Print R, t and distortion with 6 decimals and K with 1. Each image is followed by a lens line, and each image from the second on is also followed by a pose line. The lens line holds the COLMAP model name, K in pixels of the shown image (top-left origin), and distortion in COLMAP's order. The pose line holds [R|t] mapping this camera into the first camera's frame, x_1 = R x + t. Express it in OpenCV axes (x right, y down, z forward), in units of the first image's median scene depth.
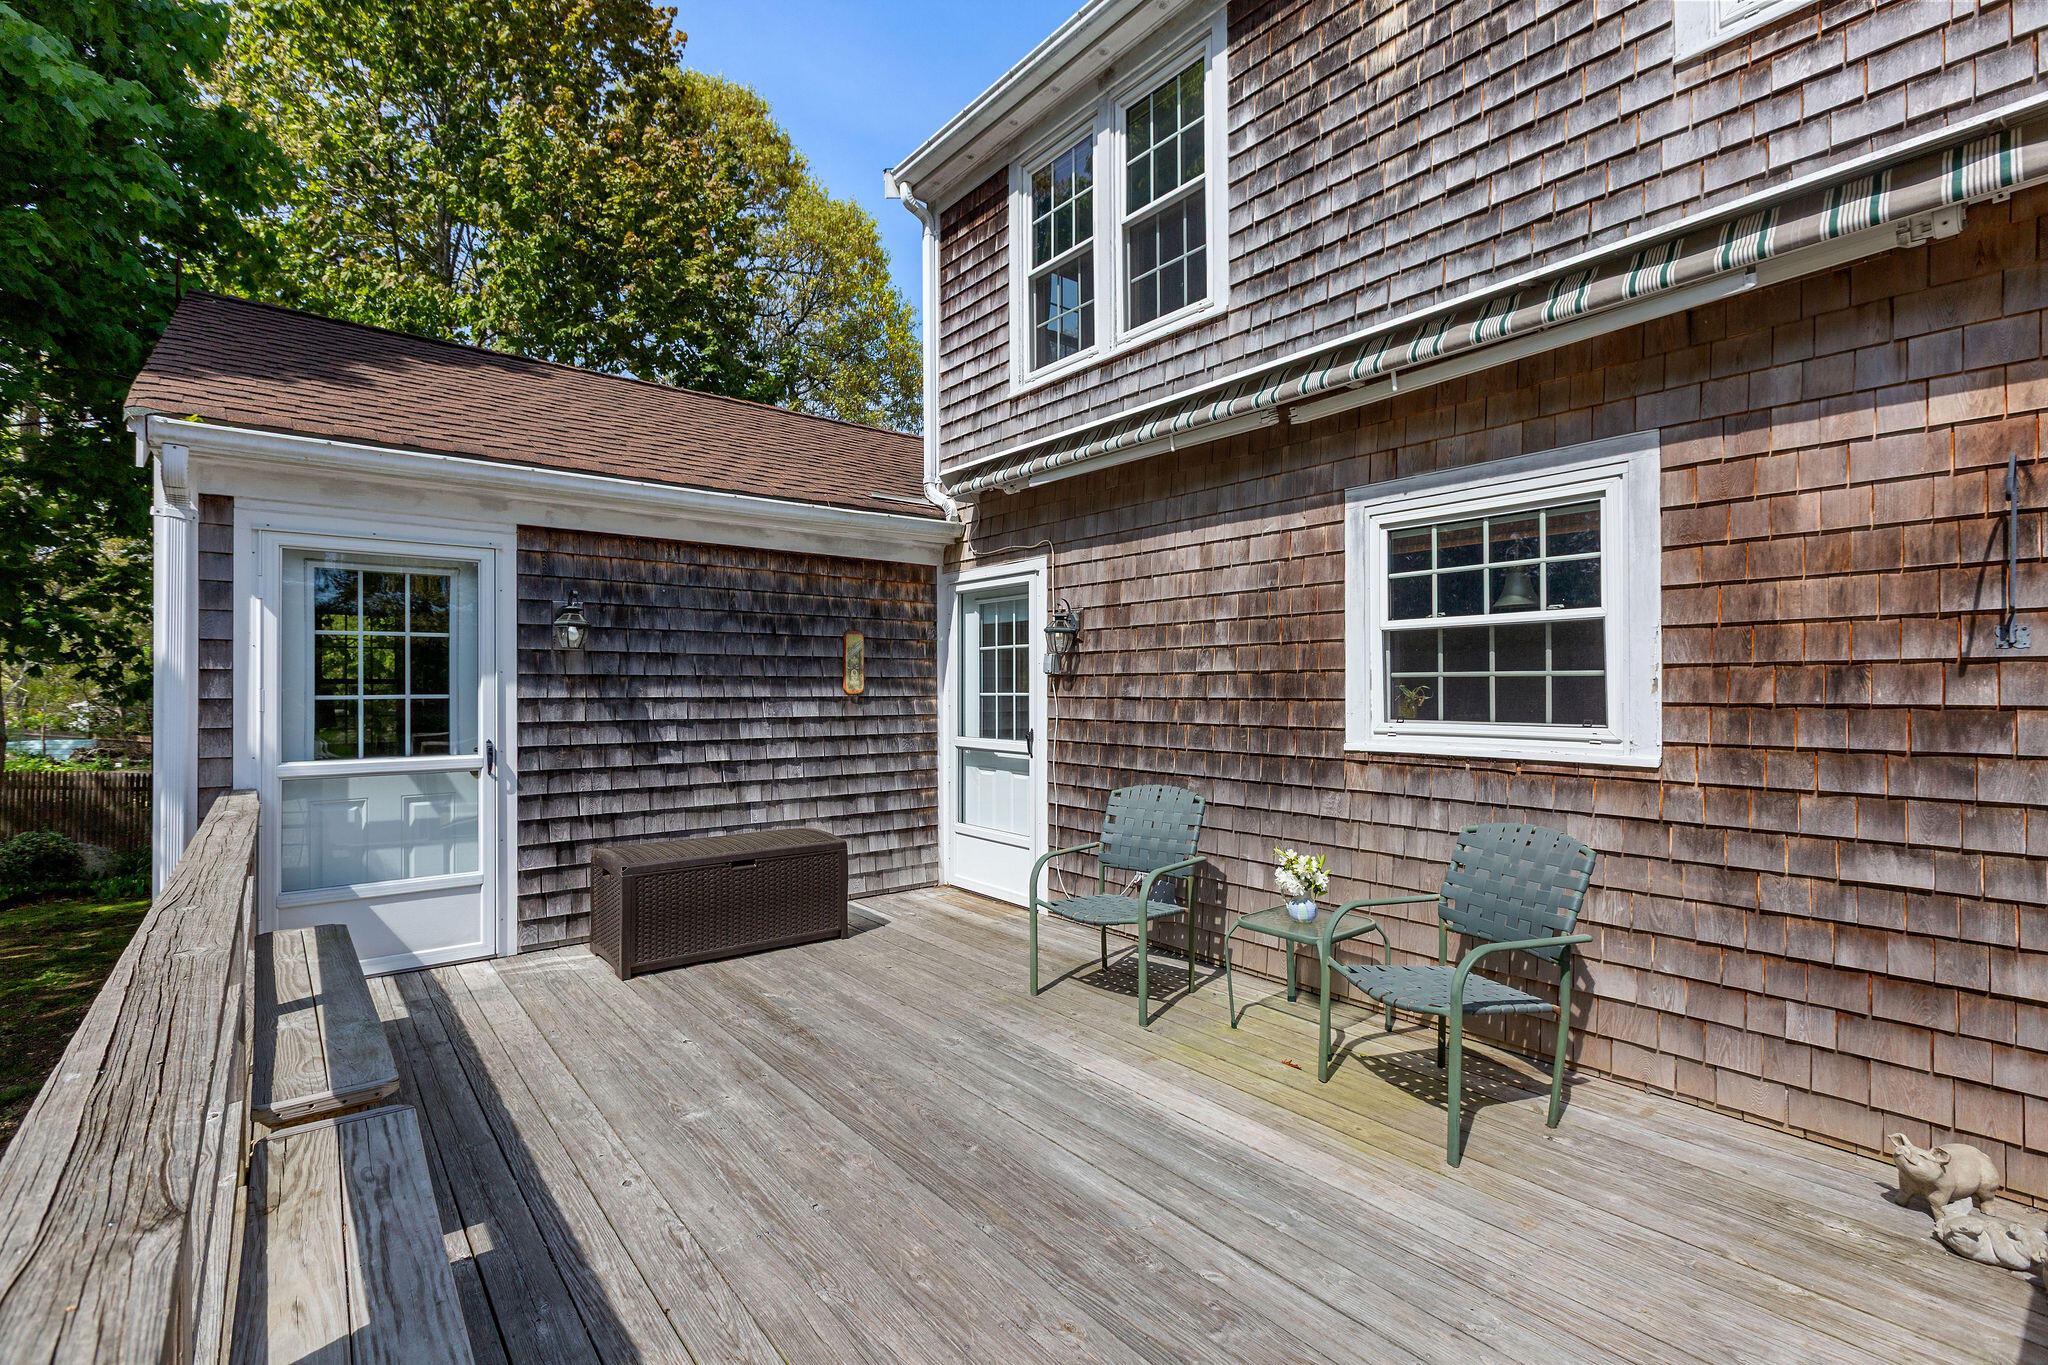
lens RADIAL K [[919.0, 0, 1009.9], [0, 919.0, 682.5], [0, 0, 1]] dist [0.001378, 0.000476]
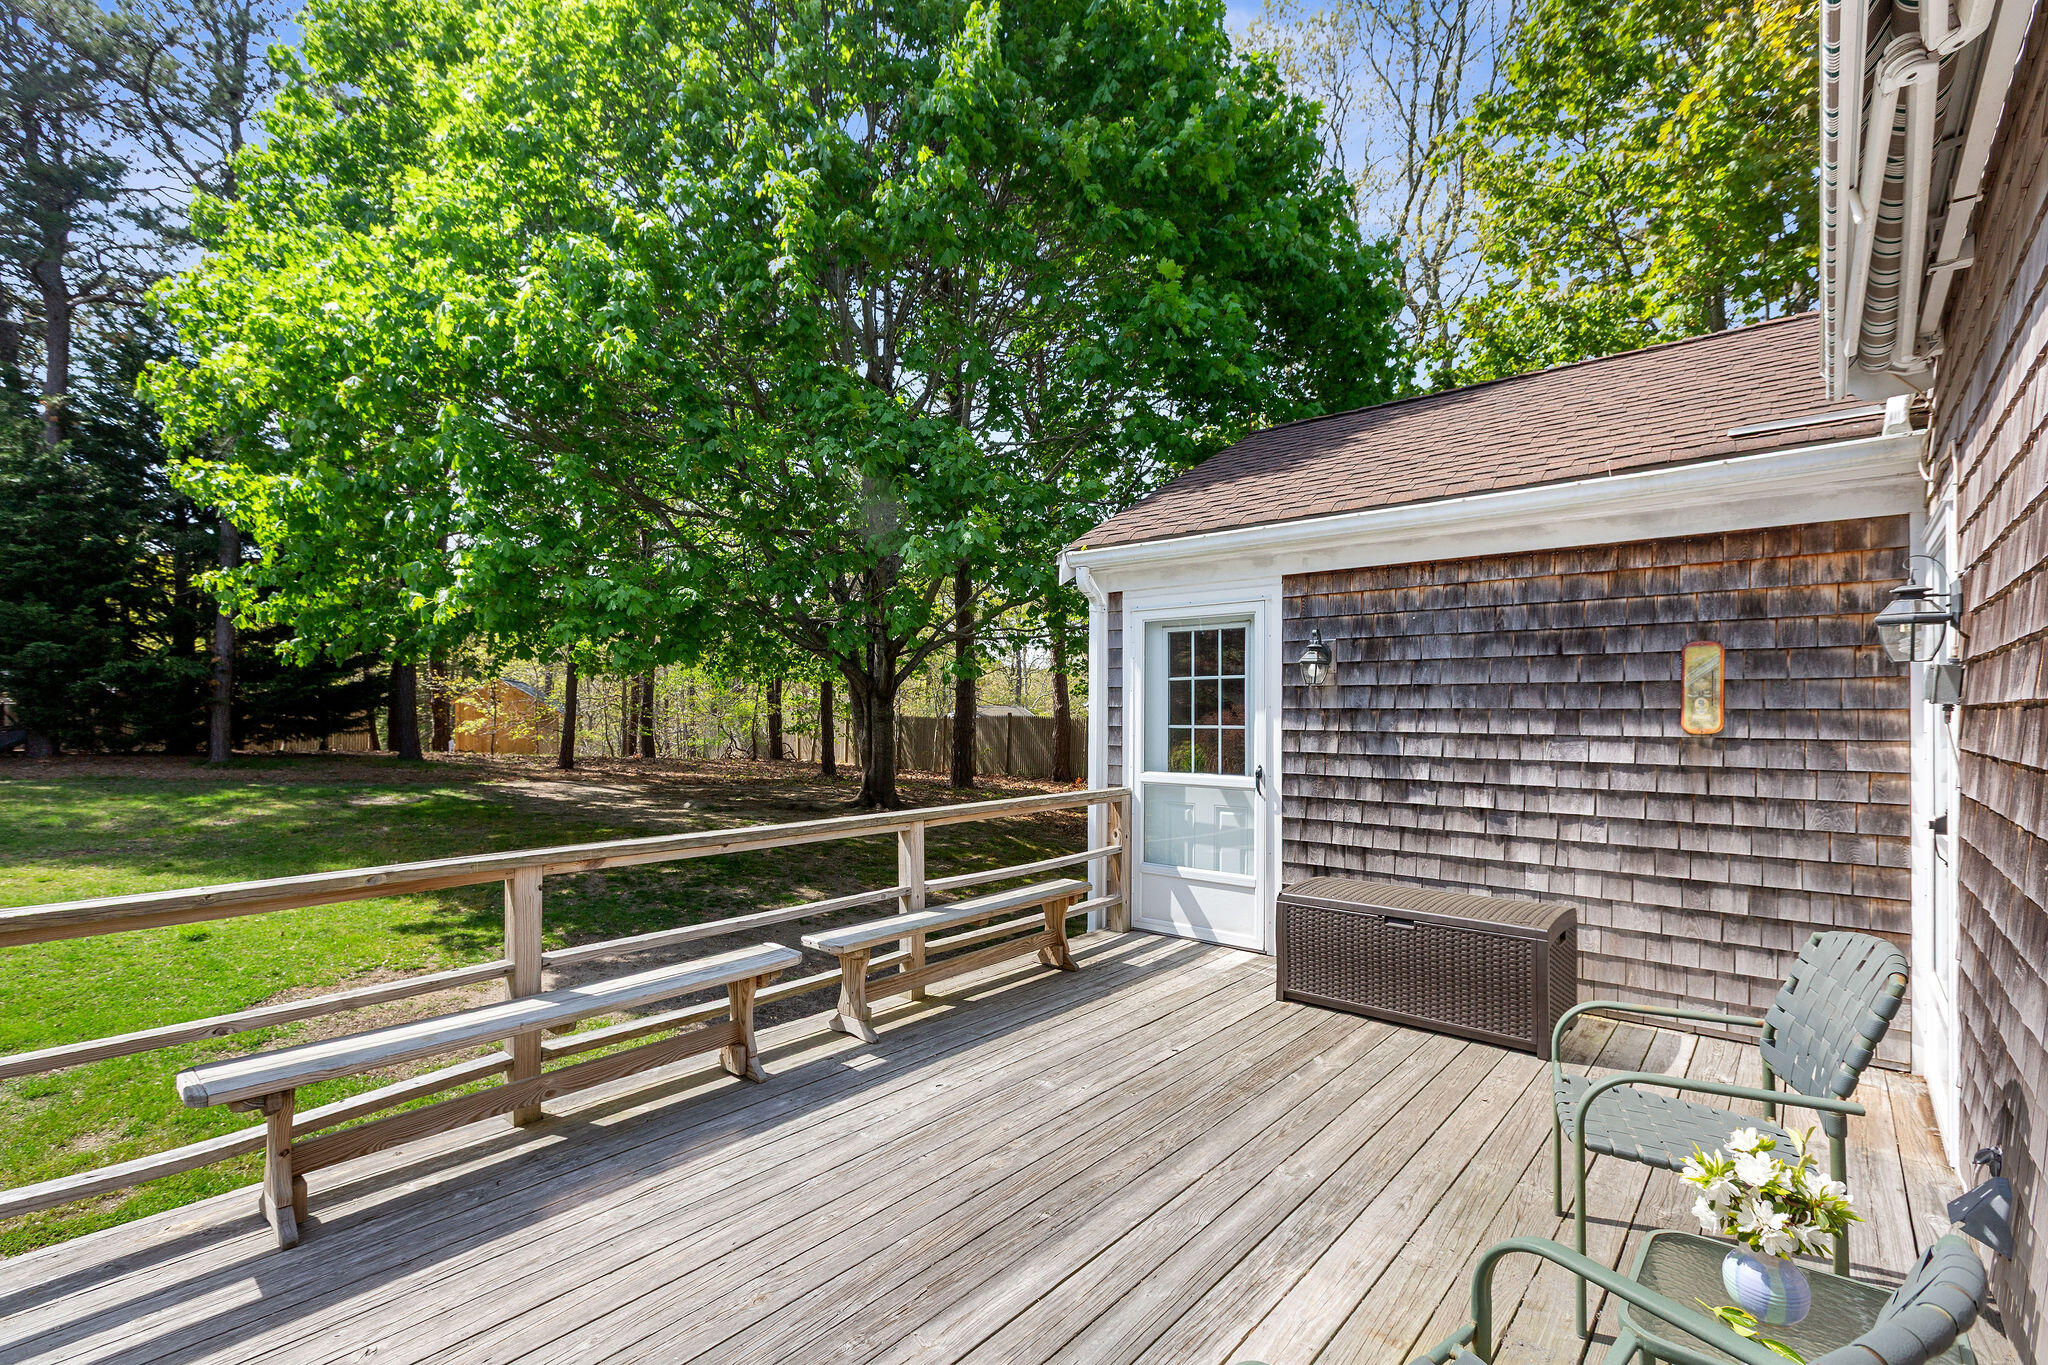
lens RADIAL K [[927.0, 0, 1012.8], [0, 927.0, 713.8], [0, 0, 1]] dist [0.002009, 0.000473]
pose [[0.185262, 0.001624, -0.982688, 0.475516], [0.000011, 0.999999, 0.001654, -0.004092], [0.982689, -0.000318, 0.185262, 0.427240]]
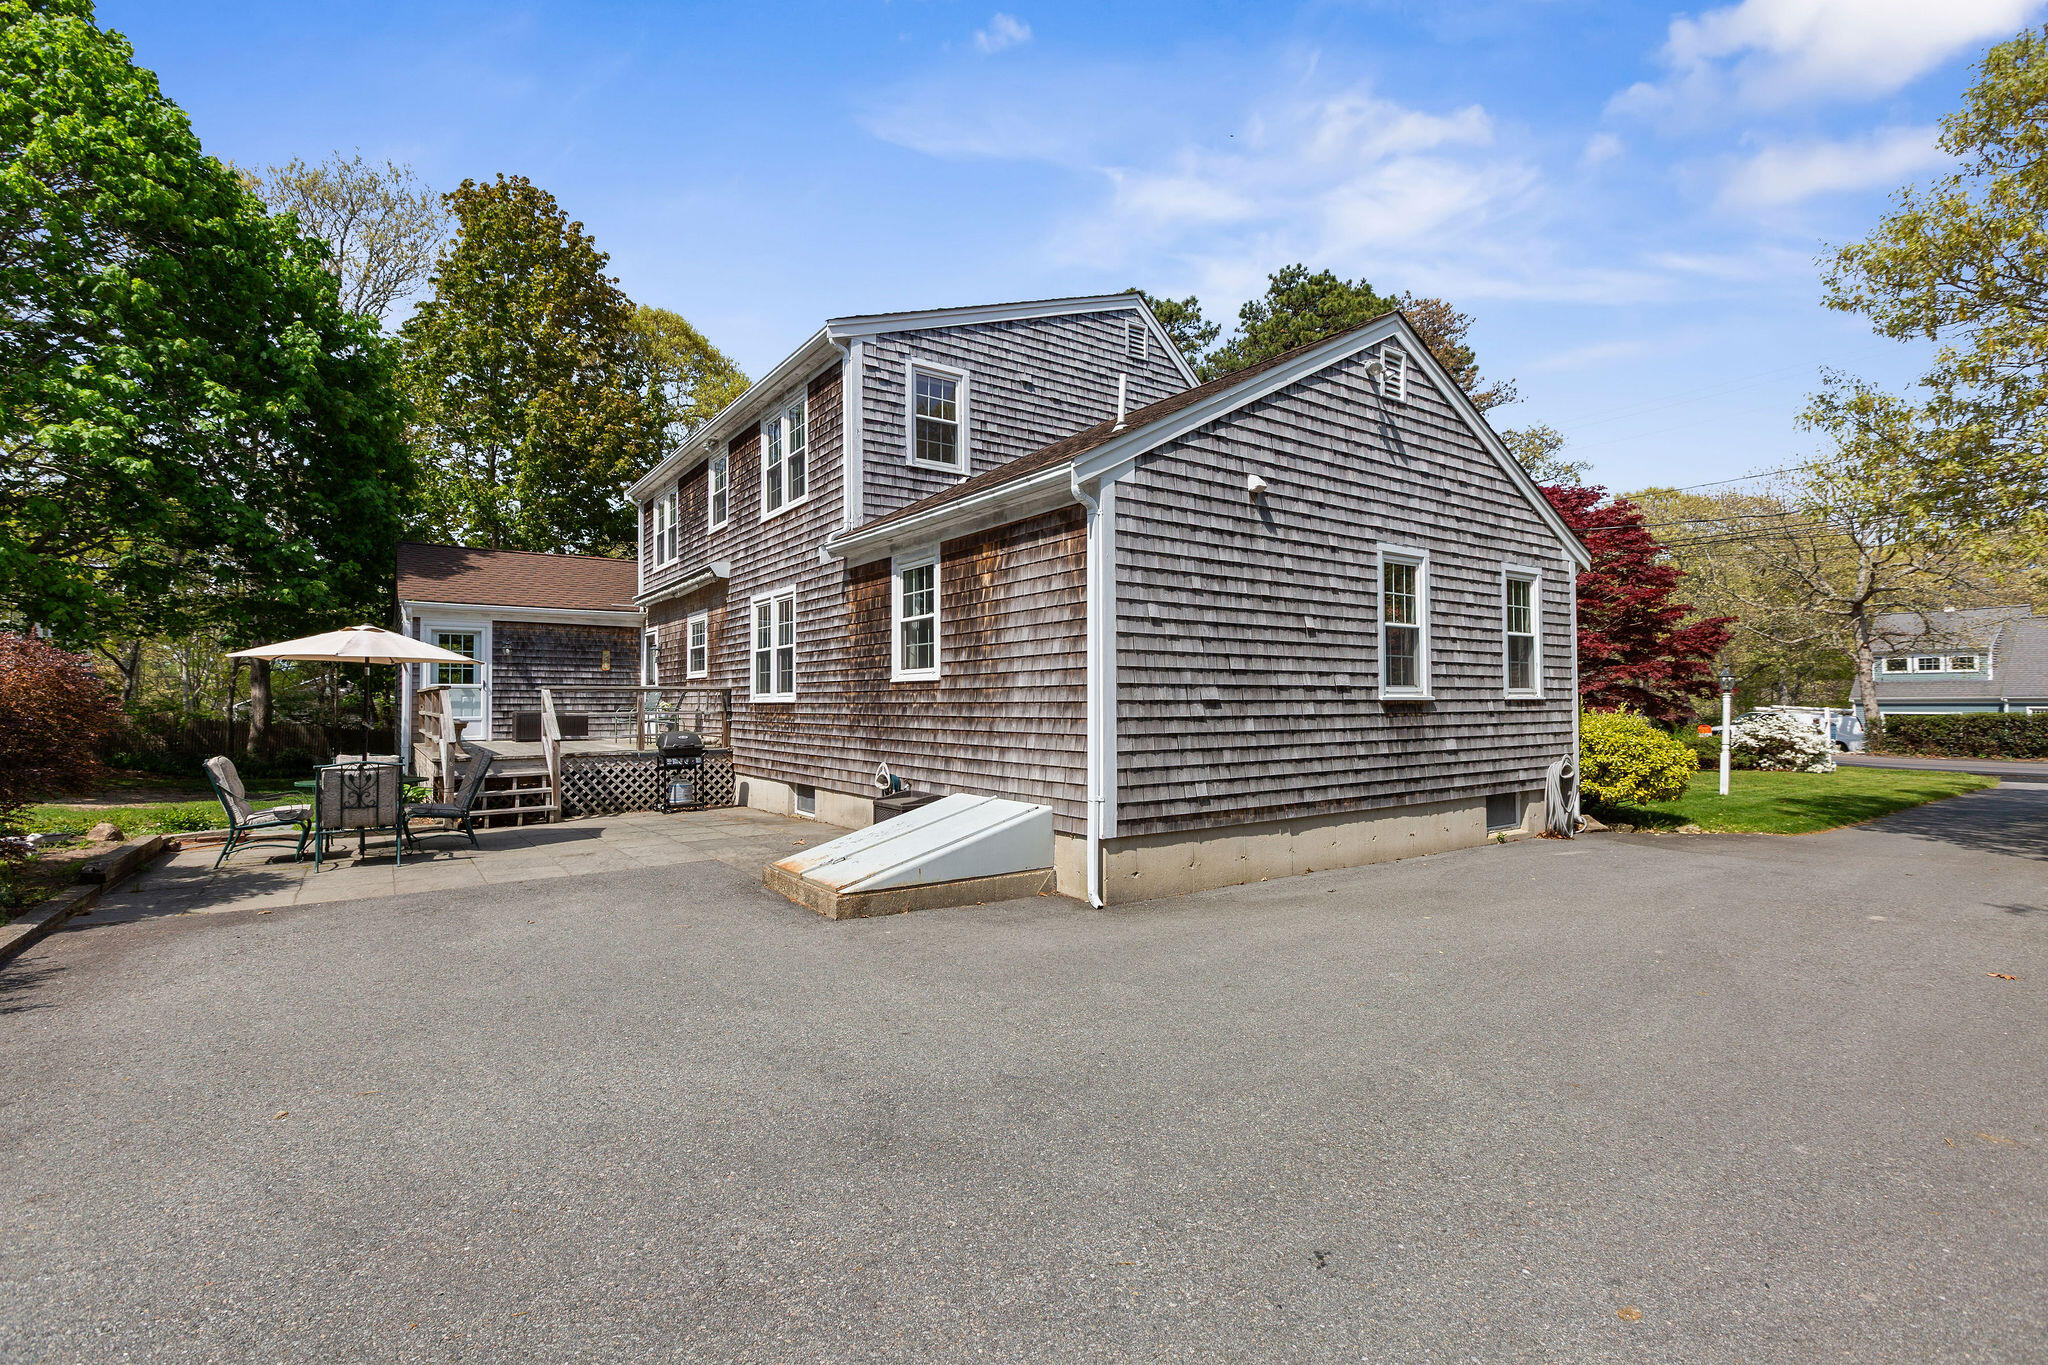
lens RADIAL K [[919.0, 0, 1009.9], [0, 919.0, 682.5], [0, 0, 1]] dist [0.001378, 0.000476]
pose [[0.998095, -0.000899, -0.061686, 1.554992], [-0.000215, 0.999837, -0.018050, 0.122874], [0.061692, 0.018028, 0.997932, -2.241372]]
